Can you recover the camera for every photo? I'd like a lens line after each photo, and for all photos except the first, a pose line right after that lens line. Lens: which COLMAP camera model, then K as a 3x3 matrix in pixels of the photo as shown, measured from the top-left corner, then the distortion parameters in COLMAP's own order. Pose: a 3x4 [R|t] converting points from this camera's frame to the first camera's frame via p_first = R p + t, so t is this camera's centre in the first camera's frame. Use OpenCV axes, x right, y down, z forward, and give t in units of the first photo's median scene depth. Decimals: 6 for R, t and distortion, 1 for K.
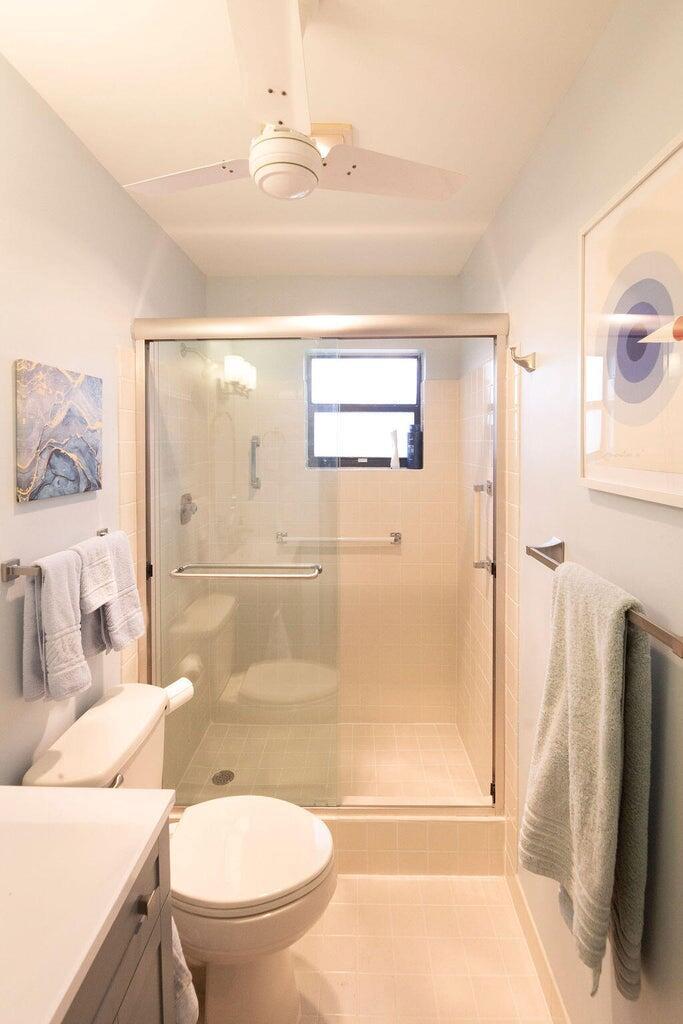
lens RADIAL K [[483.4, 0, 343.3], [0, 483.4, 448.1], [0, 0, 1]] dist [-0.002171, -0.001262]
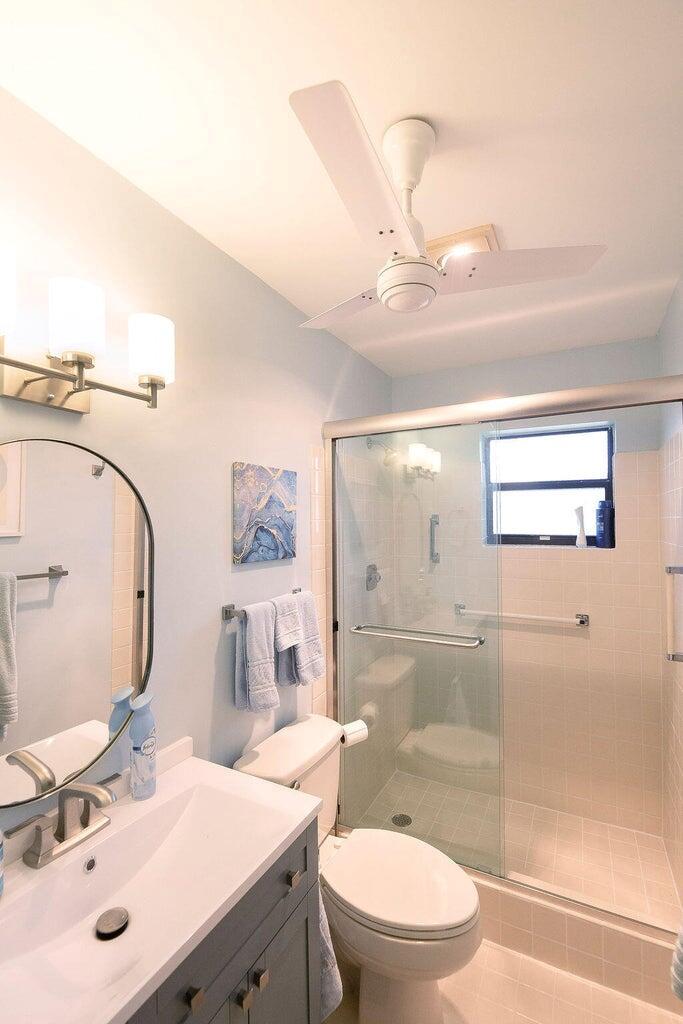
lens RADIAL K [[452.3, 0, 341.5], [0, 452.3, 512.0], [0, 0, 1]] dist [-0.002673, -0.000992]
pose [[0.894738, -0.013862, -0.446375, 0.120900], [-0.000541, 0.999484, -0.032122, 0.002569], [0.446590, 0.028982, 0.894269, -0.023253]]
